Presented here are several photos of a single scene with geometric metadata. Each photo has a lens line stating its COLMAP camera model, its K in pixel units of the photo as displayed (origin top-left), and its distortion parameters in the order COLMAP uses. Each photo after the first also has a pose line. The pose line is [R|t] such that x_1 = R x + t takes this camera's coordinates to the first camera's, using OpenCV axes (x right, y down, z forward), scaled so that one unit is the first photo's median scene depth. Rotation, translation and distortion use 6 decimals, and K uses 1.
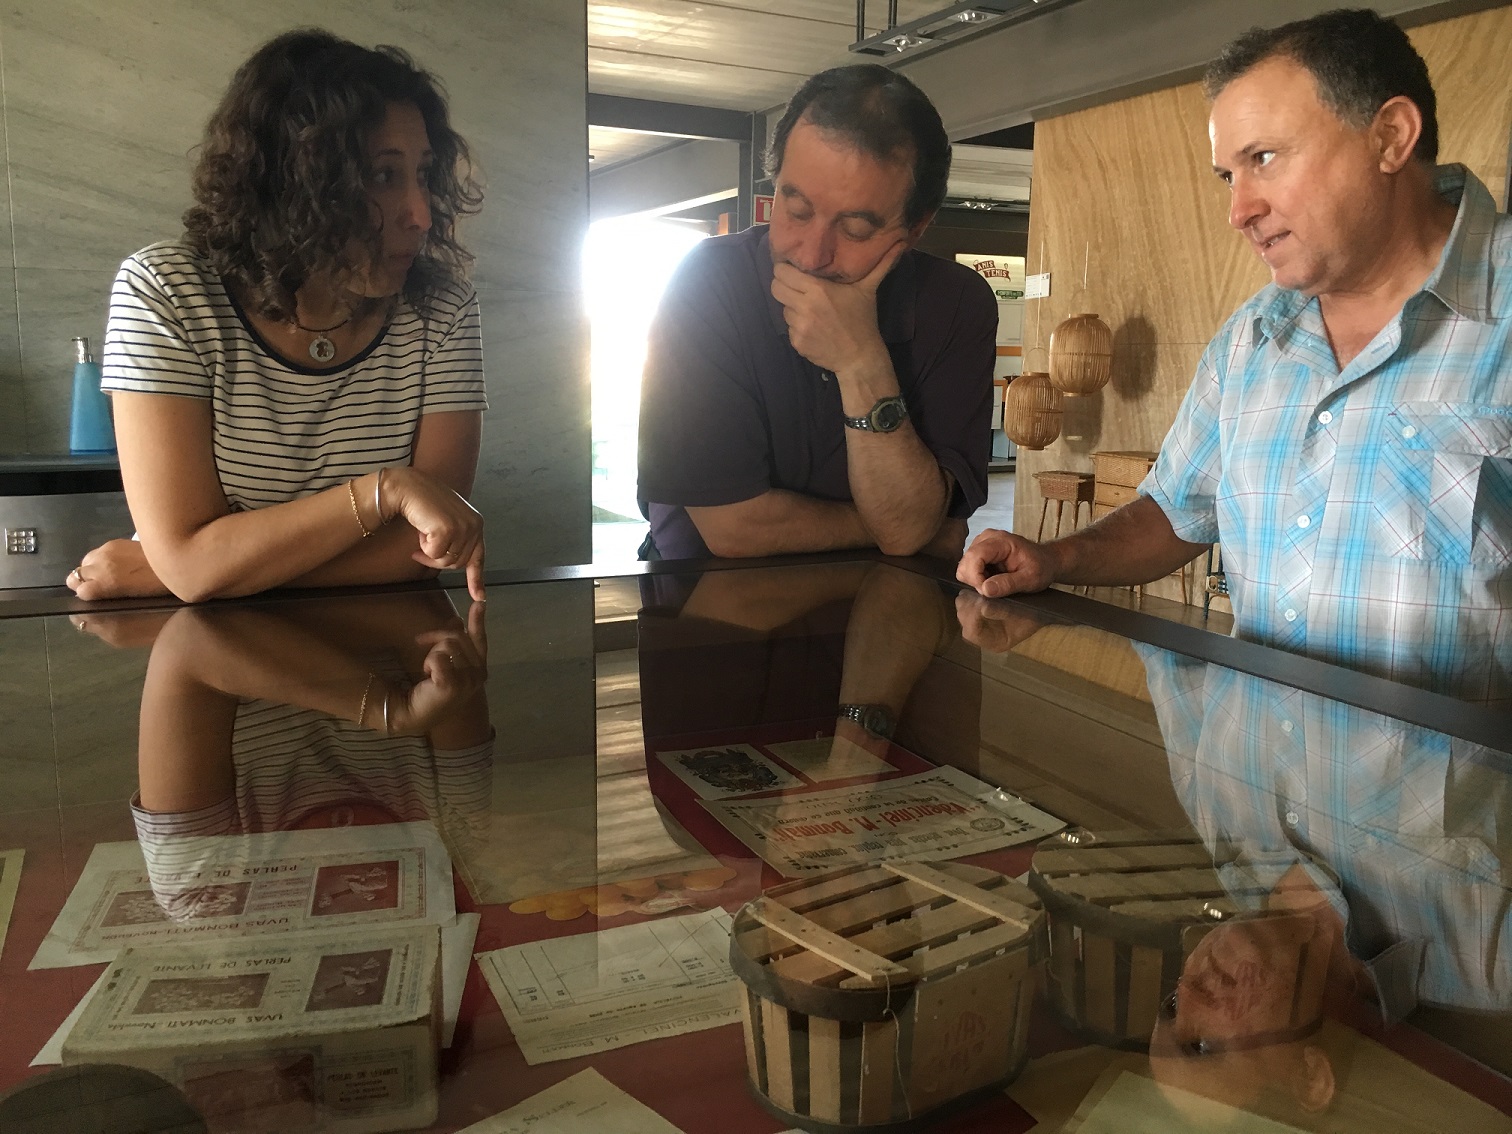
lens RADIAL K [[1272.1, 0, 756.0], [0, 1272.1, 567.0], [0, 0, 1]] dist [0.091977, -0.136676]
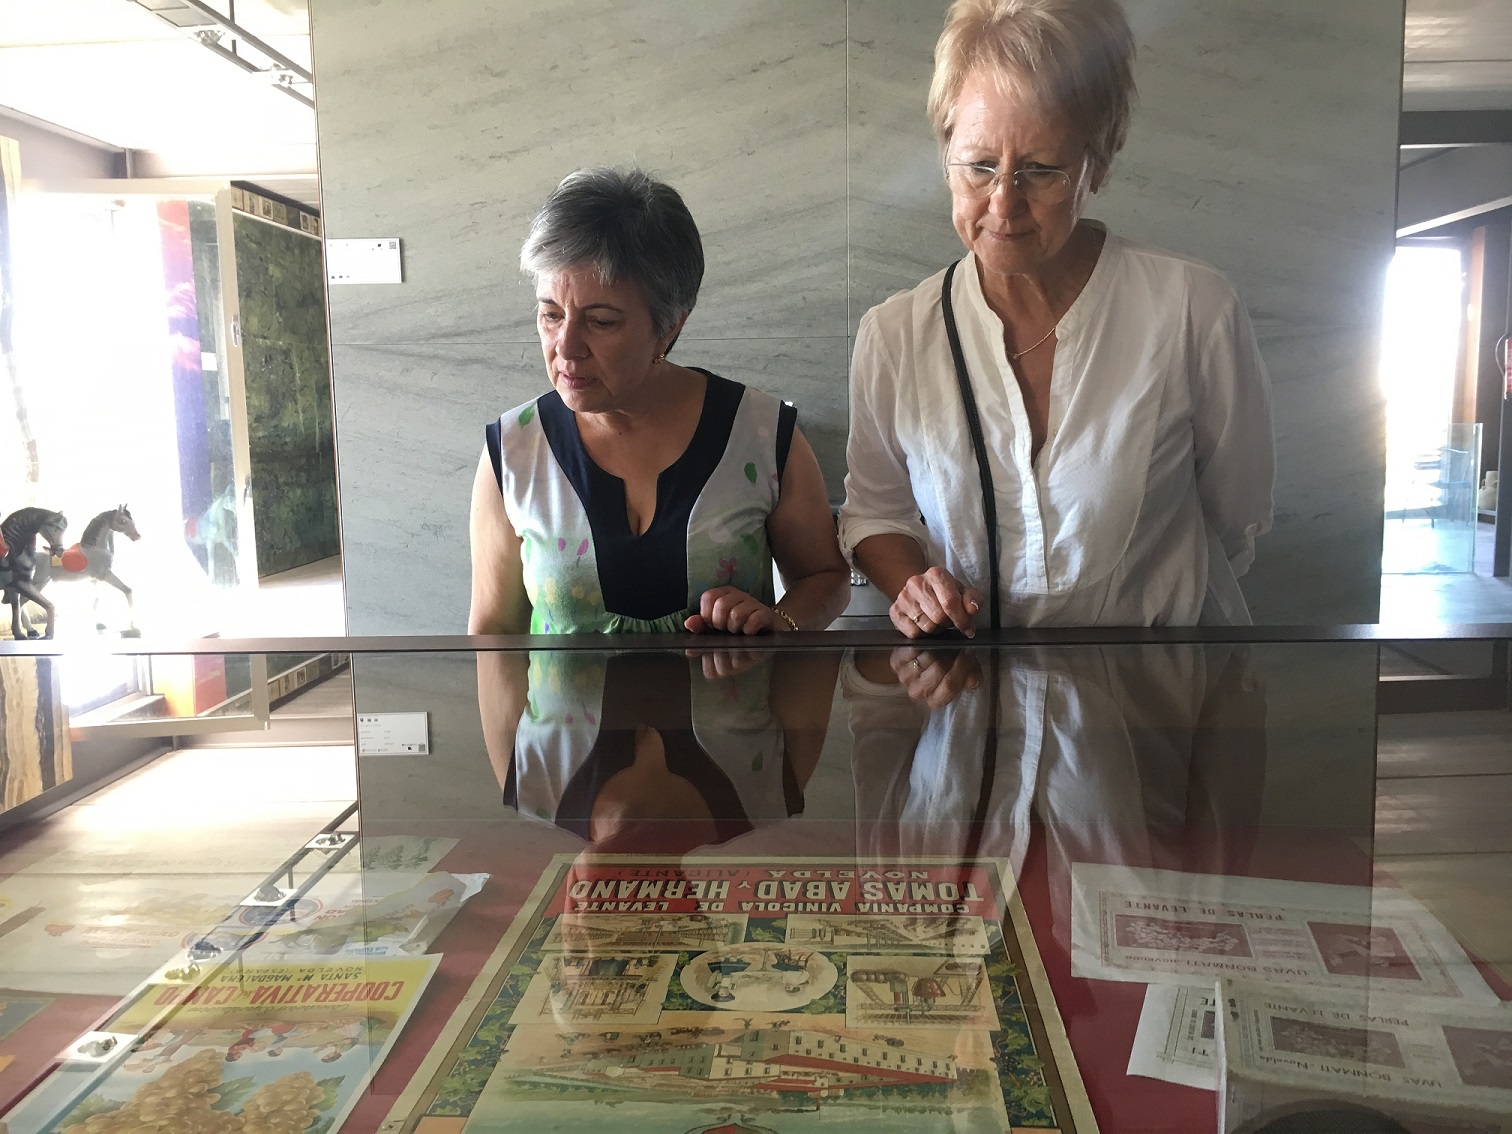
lens RADIAL K [[1270.0, 0, 760.8], [0, 1270.0, 570.4], [0, 0, 1]] dist [0.095244, -0.138530]
pose [[0.873825, 0.032765, -0.485135, -0.257506], [-0.048153, 0.998654, -0.019287, 0.007498], [0.483850, 0.040214, 0.874226, -0.068304]]
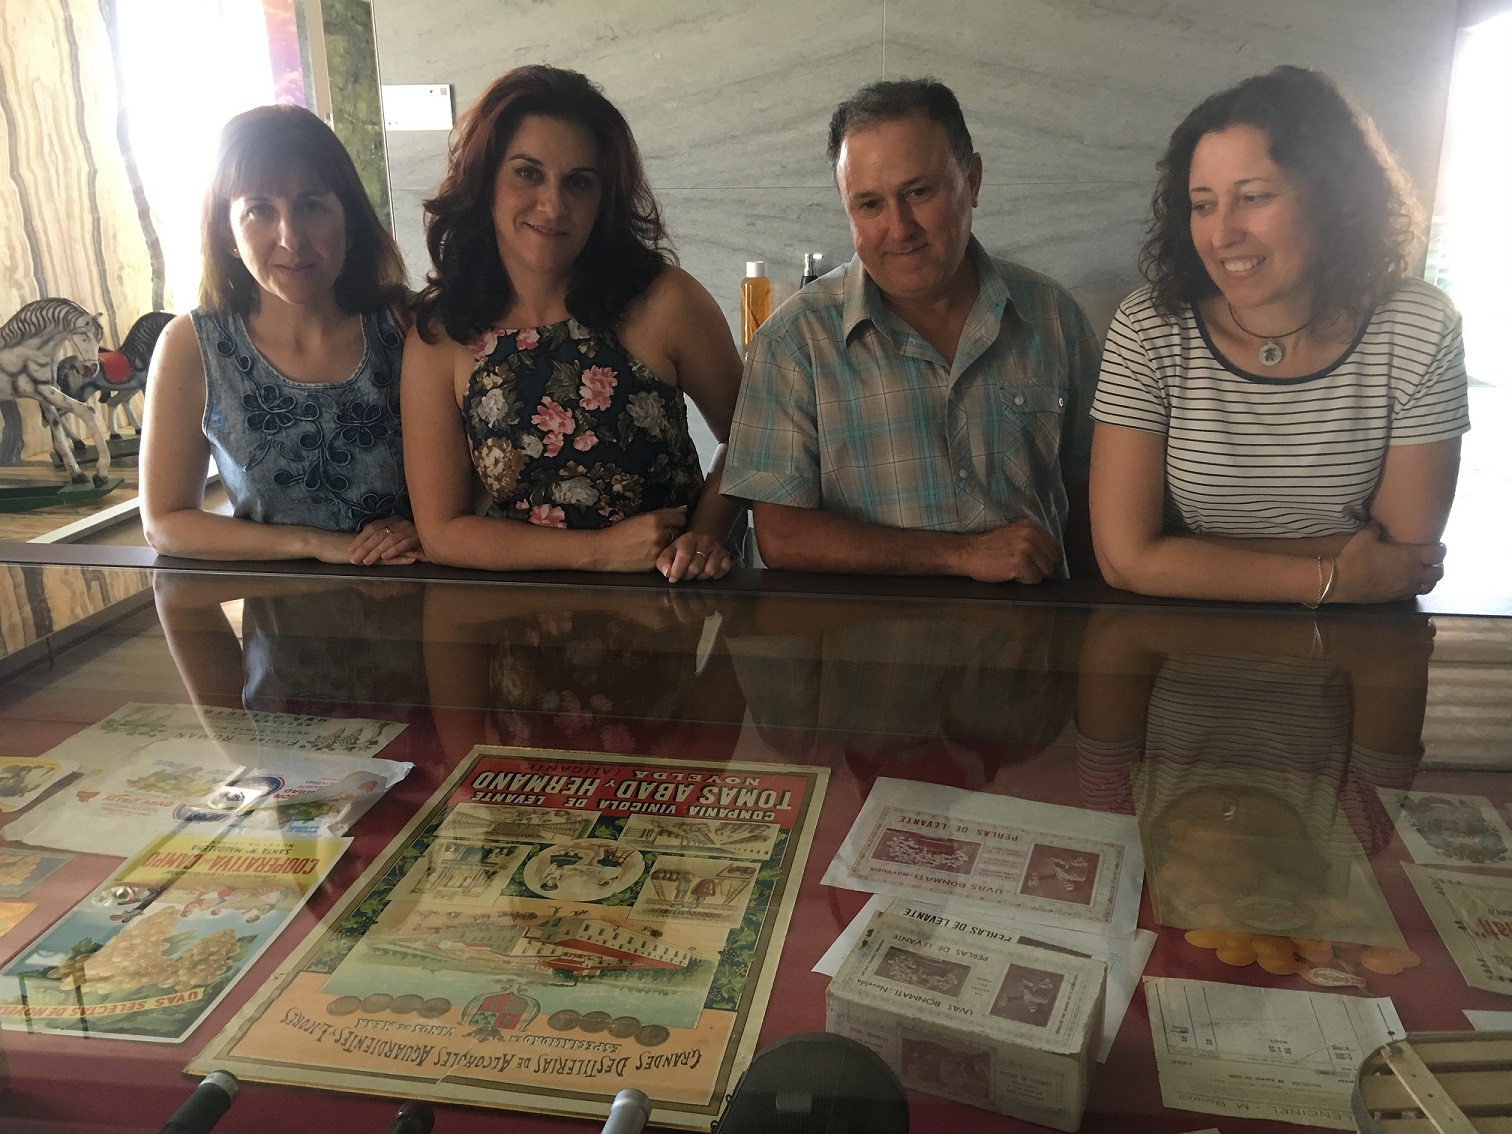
lens RADIAL K [[1272.1, 0, 756.0], [0, 1272.1, 567.0], [0, 0, 1]] dist [0.091977, -0.136676]
pose [[0.817437, 0.145327, -0.557384, 0.086629], [-0.066354, 0.984966, 0.159500, -0.215184], [0.572184, -0.093397, 0.814790, -0.115058]]
